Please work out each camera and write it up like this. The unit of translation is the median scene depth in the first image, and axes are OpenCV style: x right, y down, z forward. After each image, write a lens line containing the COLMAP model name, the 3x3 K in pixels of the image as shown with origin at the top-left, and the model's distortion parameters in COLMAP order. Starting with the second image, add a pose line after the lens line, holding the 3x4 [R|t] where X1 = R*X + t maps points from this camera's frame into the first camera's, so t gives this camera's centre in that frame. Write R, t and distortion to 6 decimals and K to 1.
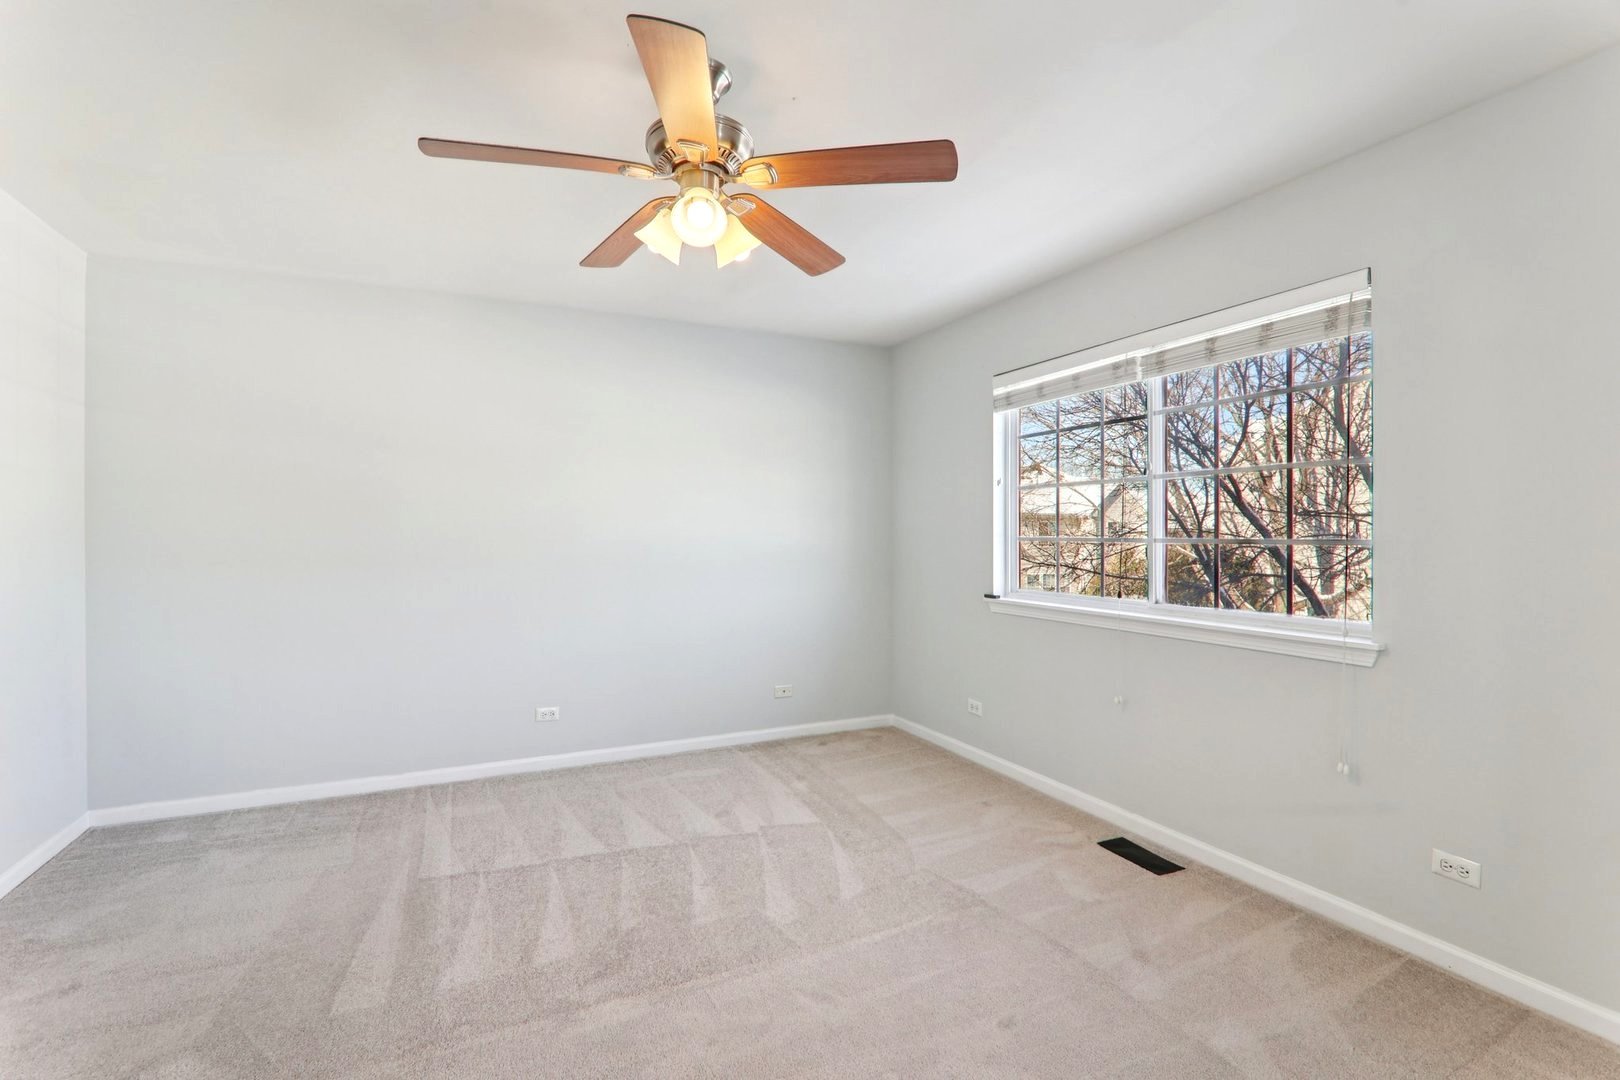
lens RADIAL K [[746.2, 0, 814.0], [0, 746.2, 544.8], [0, 0, 1]] dist [-0.018940, -0.001275]
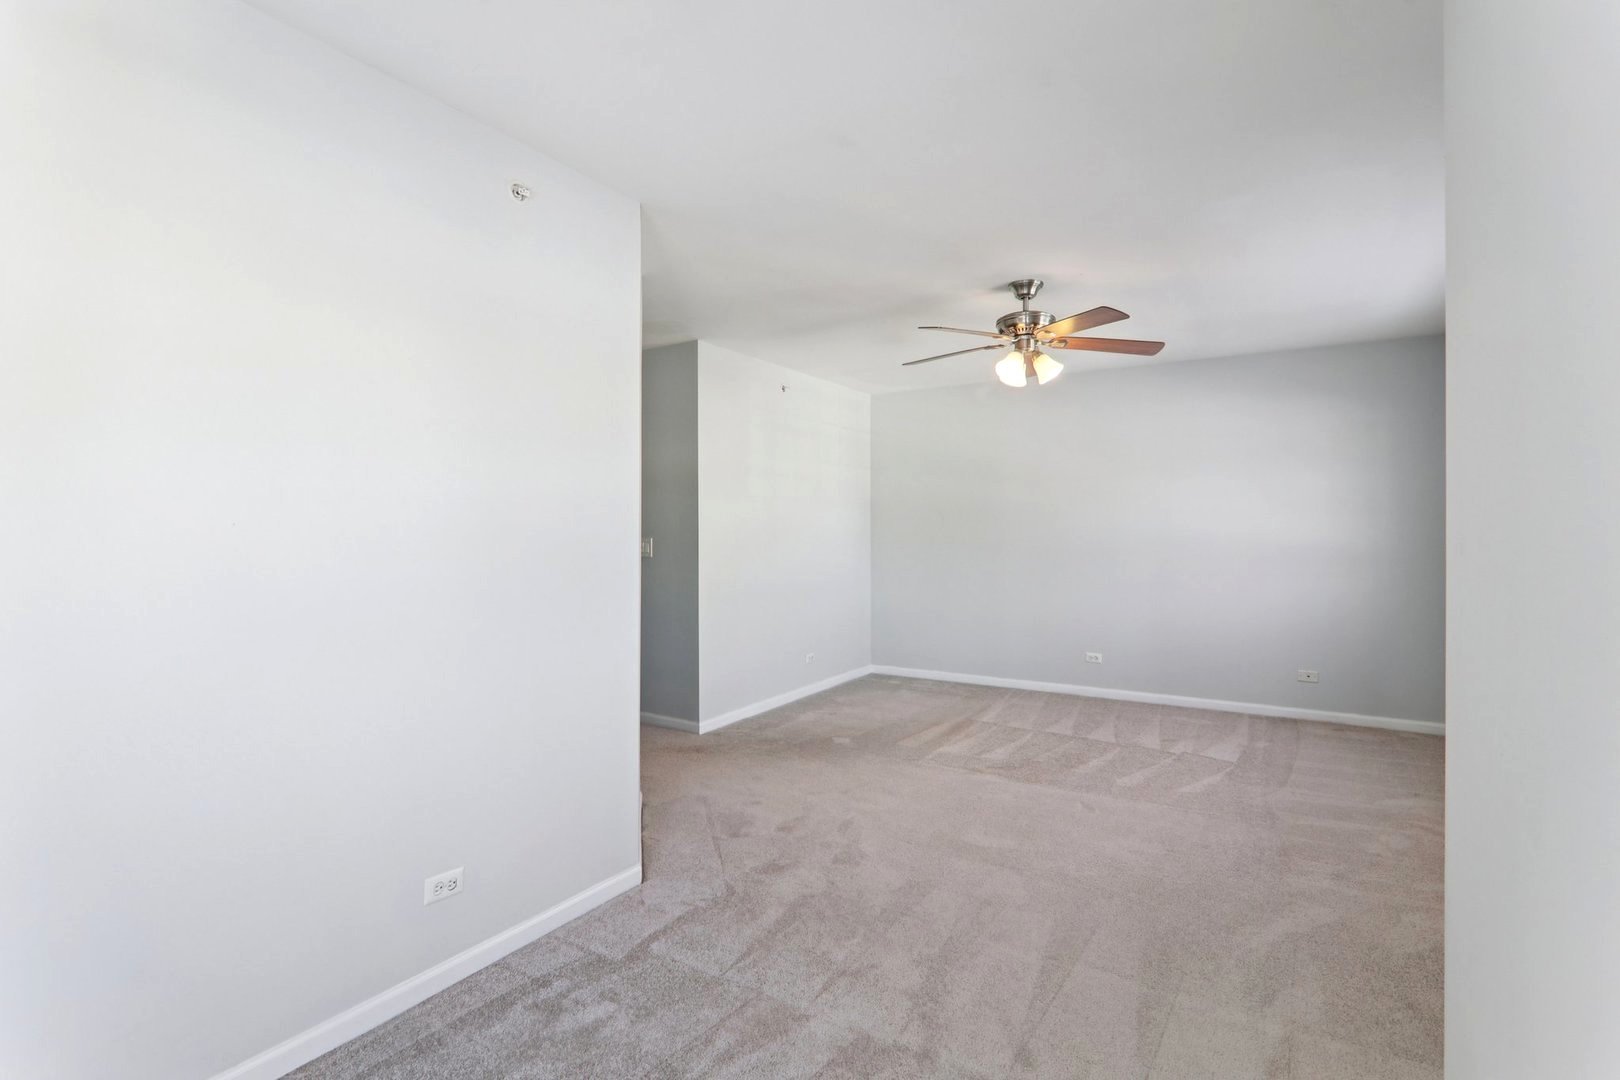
lens RADIAL K [[747.5, 0, 796.6], [0, 747.5, 525.9], [0, 0, 1]] dist [-0.021894, -0.000283]
pose [[0.526657, 0.000764, -0.850078, 0.745918], [-0.016871, 0.999812, -0.009554, -0.000346], [0.849911, 0.019373, 0.526571, -0.316402]]
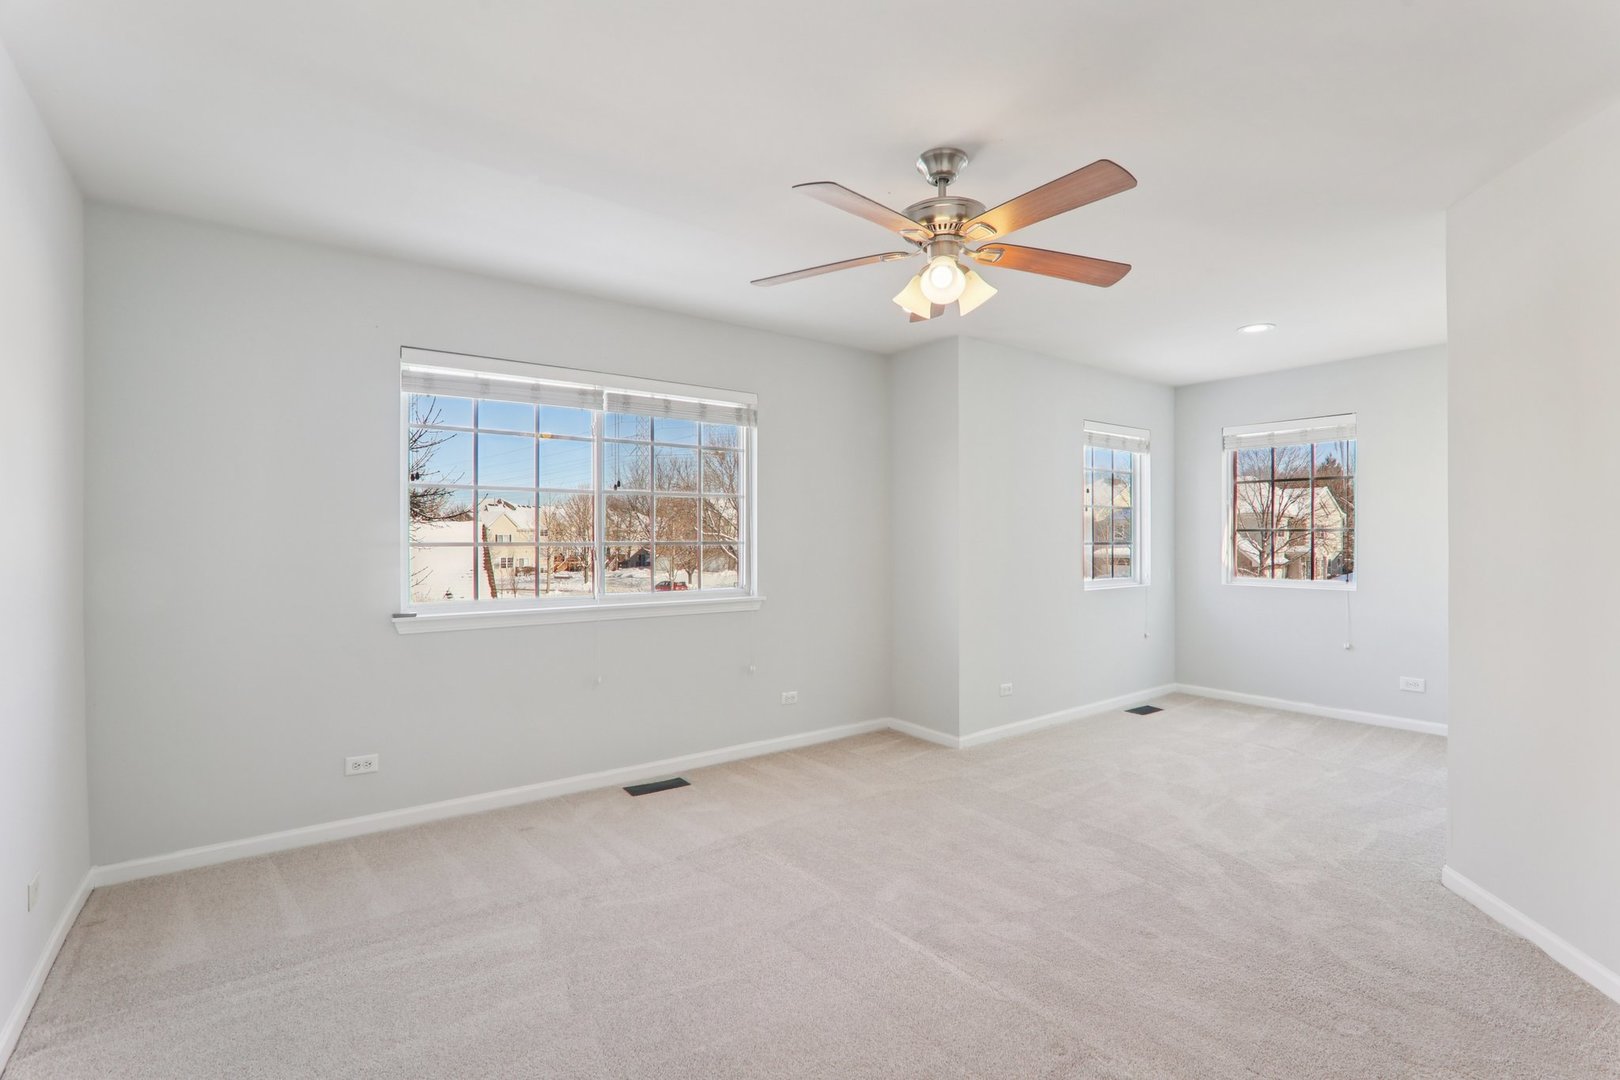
lens RADIAL K [[746.2, 0, 814.0], [0, 746.2, 544.8], [0, 0, 1]] dist [-0.018940, -0.001275]
pose [[-0.199655, -0.007152, 0.979840, -0.875817], [0.017347, 0.999791, 0.010833, -0.012037], [-0.979713, 0.019160, -0.199489, 0.972688]]
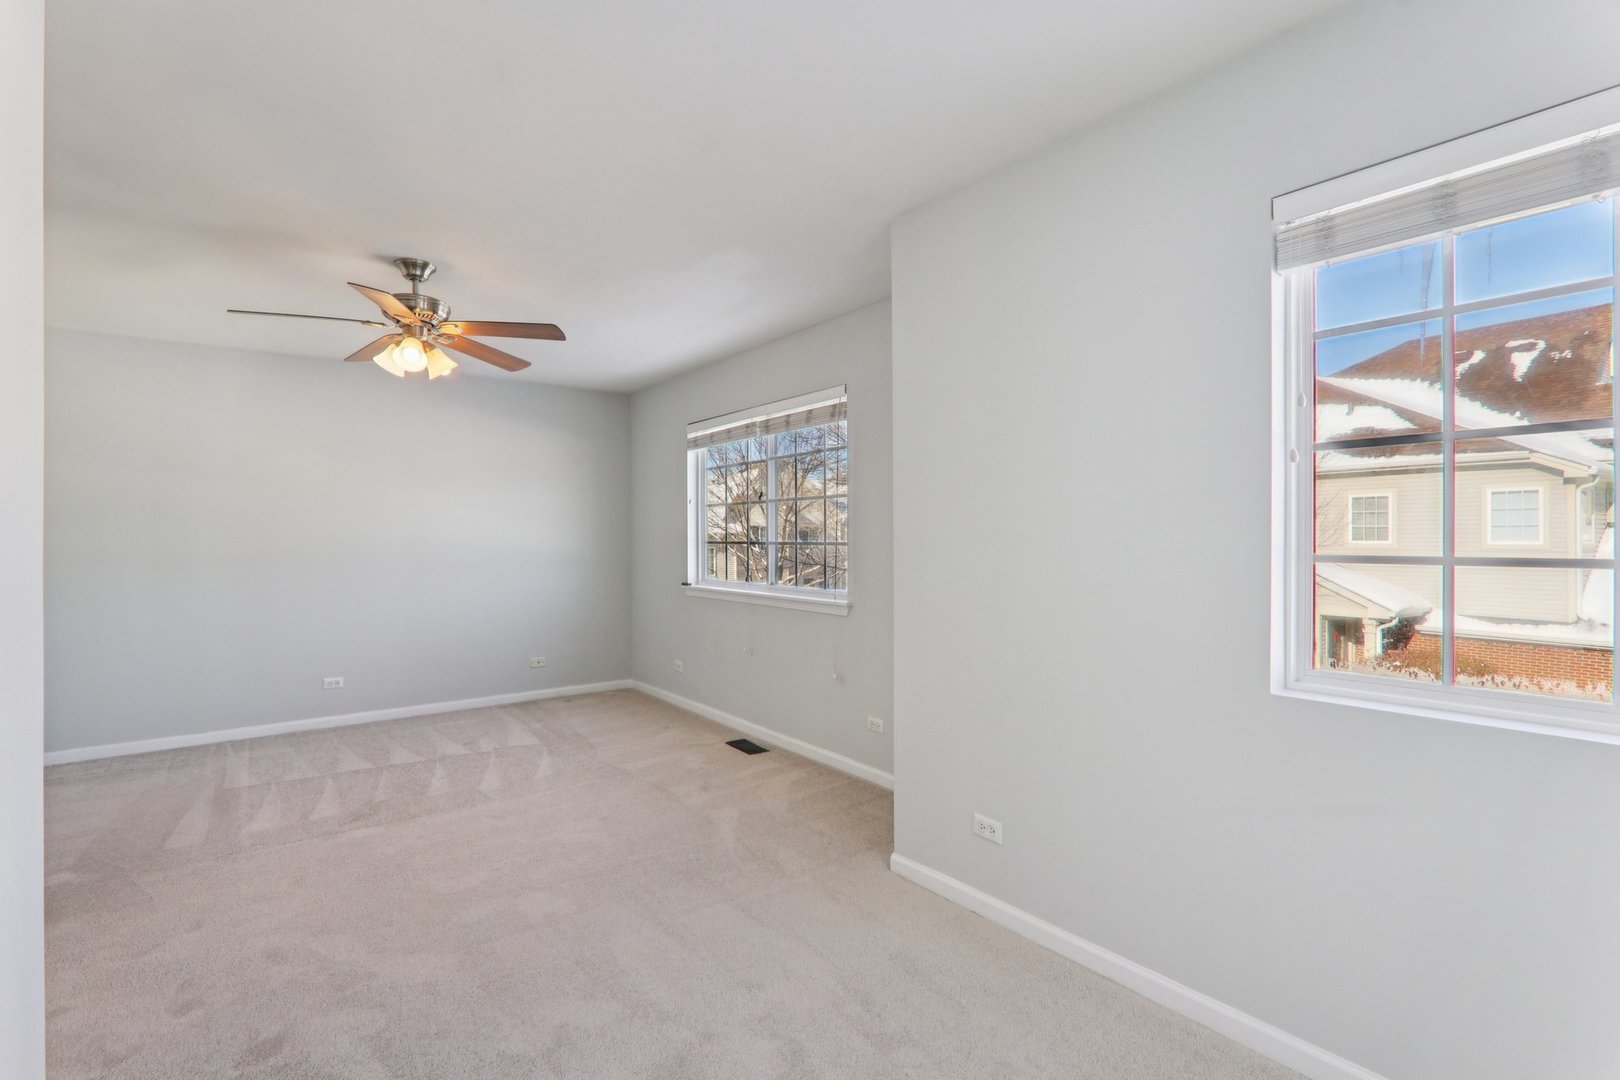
lens RADIAL K [[746.2, 0, 814.0], [0, 746.2, 544.8], [0, 0, 1]] dist [-0.018940, -0.001275]
pose [[0.979308, -0.005871, 0.202289, 0.257000], [0.006977, 0.999964, -0.004755, 0.005796], [-0.202254, 0.006068, 0.979314, -0.540017]]
